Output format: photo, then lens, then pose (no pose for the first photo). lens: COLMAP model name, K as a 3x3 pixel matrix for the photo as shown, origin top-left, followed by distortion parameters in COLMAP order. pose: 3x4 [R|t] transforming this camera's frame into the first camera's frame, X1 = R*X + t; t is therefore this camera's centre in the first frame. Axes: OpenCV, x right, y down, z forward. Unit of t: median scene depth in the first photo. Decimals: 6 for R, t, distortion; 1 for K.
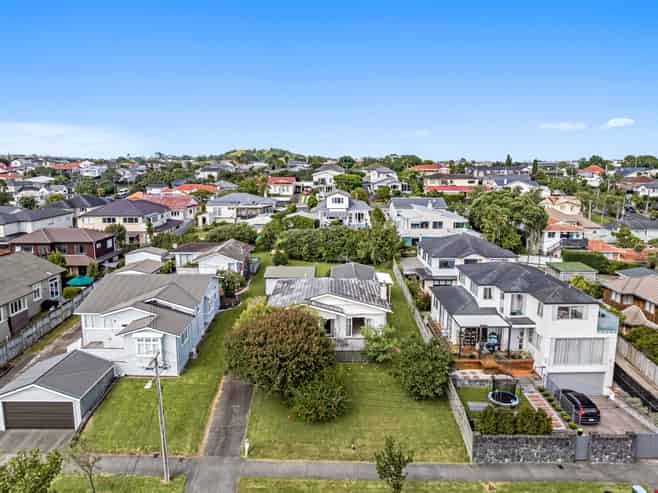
lens RADIAL K [[463.1, 0, 330.7], [0, 463.1, 247.4], [0, 0, 1]] dist [-0.029021, -0.008792]
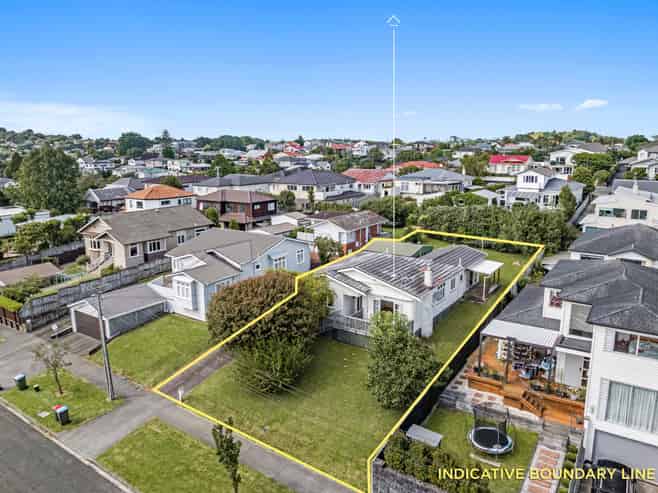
lens RADIAL K [[463.1, 0, 330.5], [0, 463.1, 242.3], [0, 0, 1]] dist [-0.029021, -0.008792]
pose [[0.834659, 0.107325, -0.540209, 0.257790], [-0.092808, 0.994212, 0.054128, 0.003359], [0.542891, 0.004957, 0.839789, 0.129424]]
